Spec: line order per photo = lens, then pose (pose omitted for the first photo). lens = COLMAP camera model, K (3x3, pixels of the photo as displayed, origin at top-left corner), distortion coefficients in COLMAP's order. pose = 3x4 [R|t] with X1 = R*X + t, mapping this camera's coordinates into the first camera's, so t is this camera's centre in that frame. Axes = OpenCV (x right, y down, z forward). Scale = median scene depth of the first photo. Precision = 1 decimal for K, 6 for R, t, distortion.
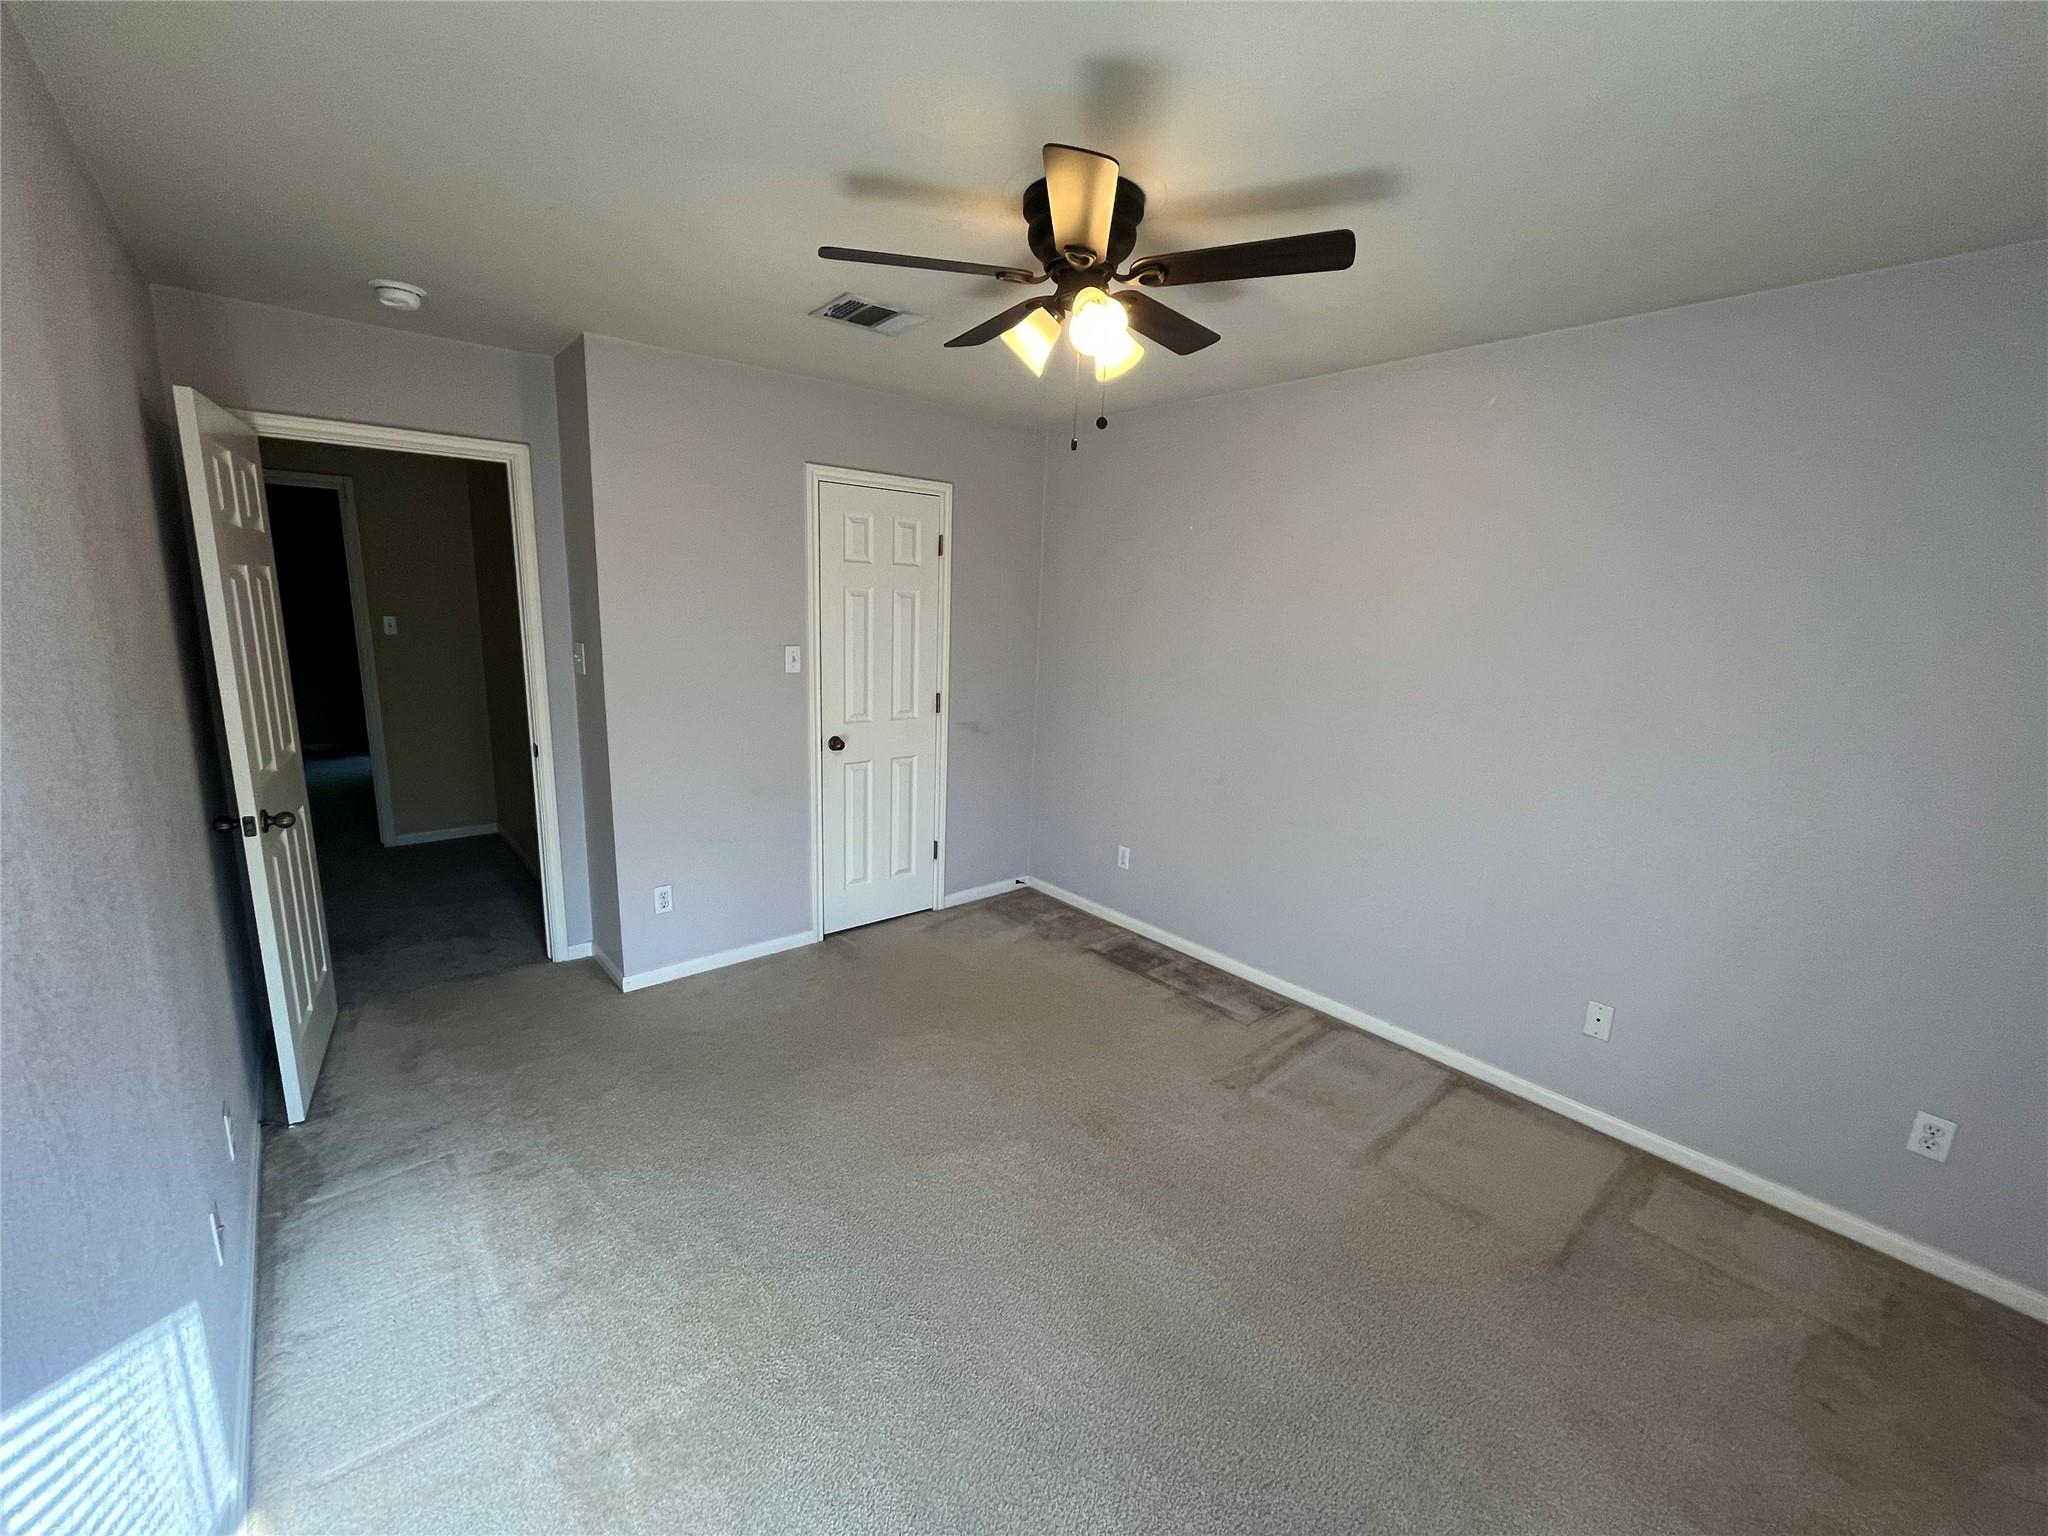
lens RADIAL K [[829.2, 0, 1018.8], [0, 829.2, 766.0], [0, 0, 1]] dist [-0.003613, 0.000406]
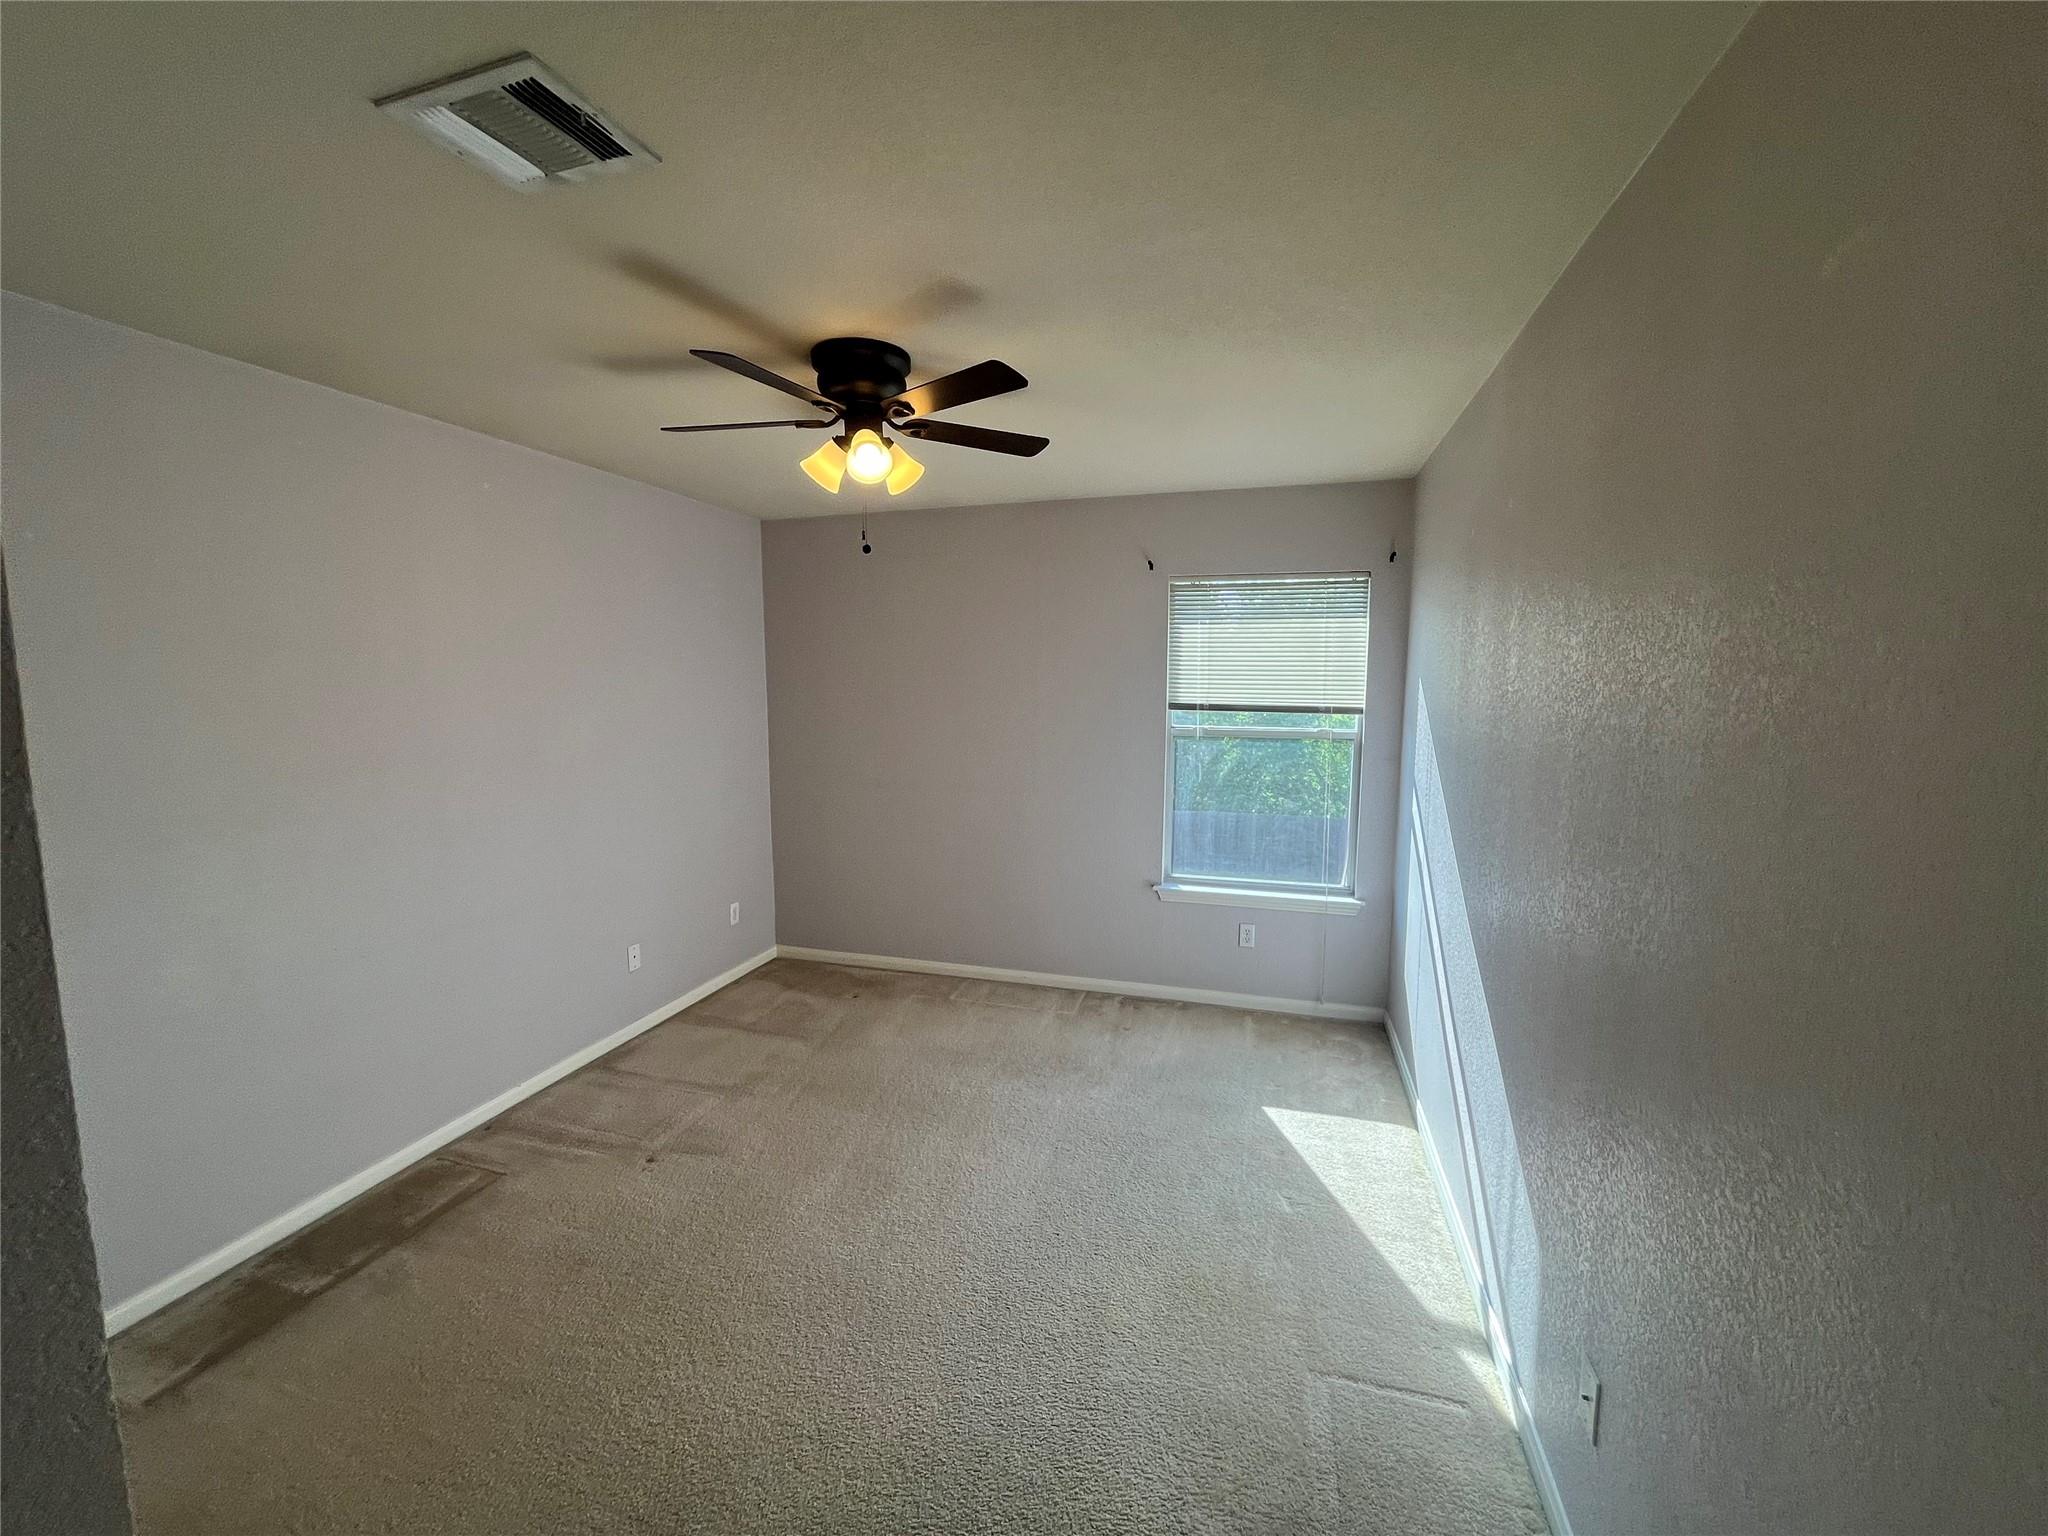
lens RADIAL K [[829.2, 0, 1007.0], [0, 829.2, 763.8], [0, 0, 1]] dist [-0.003613, 0.000406]
pose [[-0.540103, -0.119355, 0.833093, -0.717197], [0.150324, 0.960292, 0.235036, -0.226554], [-0.828065, 0.252177, -0.500714, 0.995033]]
